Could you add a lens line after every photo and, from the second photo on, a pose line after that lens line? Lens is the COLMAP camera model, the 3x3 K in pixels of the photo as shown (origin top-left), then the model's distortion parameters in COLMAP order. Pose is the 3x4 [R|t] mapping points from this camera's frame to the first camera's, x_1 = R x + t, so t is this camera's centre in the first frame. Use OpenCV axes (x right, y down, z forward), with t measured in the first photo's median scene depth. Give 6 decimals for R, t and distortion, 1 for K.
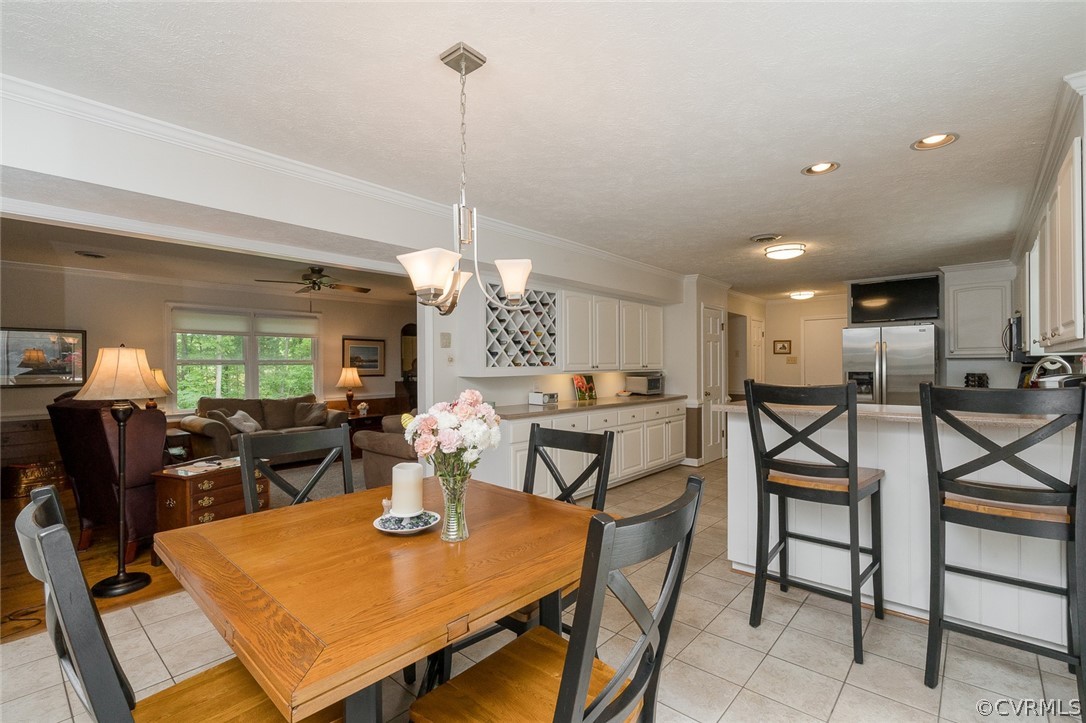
lens RADIAL K [[499.4, 0, 525.4], [0, 499.4, 366.2], [0, 0, 1]] dist [0.000225, 0.000986]
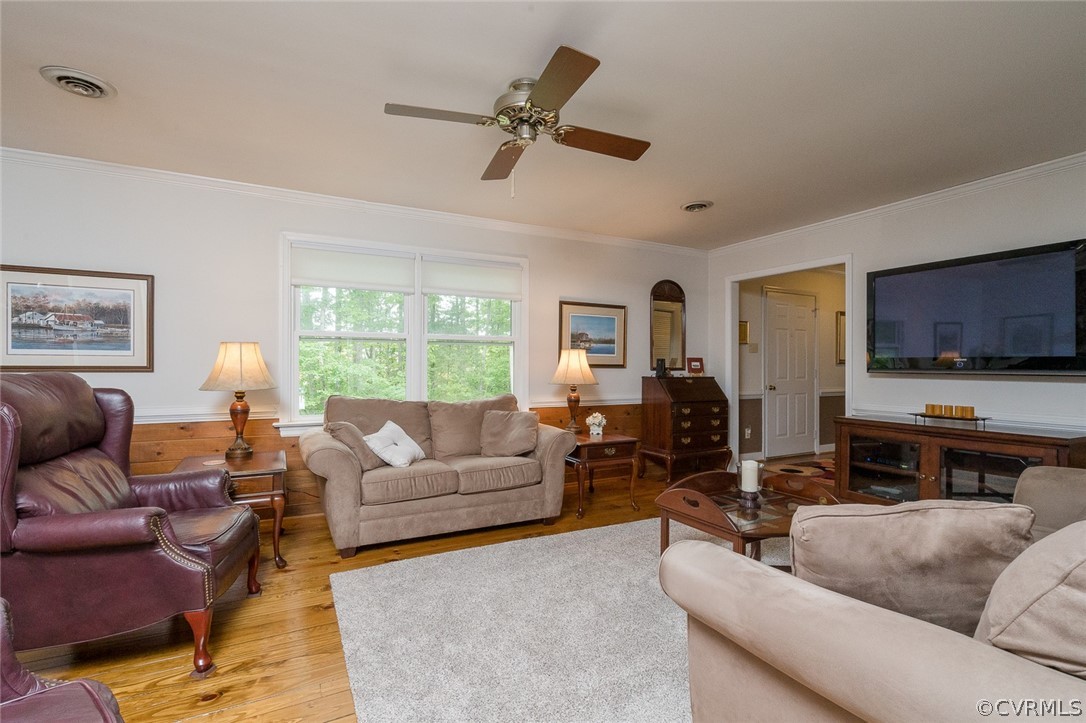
lens RADIAL K [[499.4, 0, 525.4], [0, 499.4, 366.2], [0, 0, 1]] dist [0.000225, 0.000986]
pose [[0.933006, 0.008466, -0.359762, -0.200684], [-0.009210, 0.999958, -0.000355, 0.022196], [0.359744, 0.003645, 0.933044, 0.458344]]
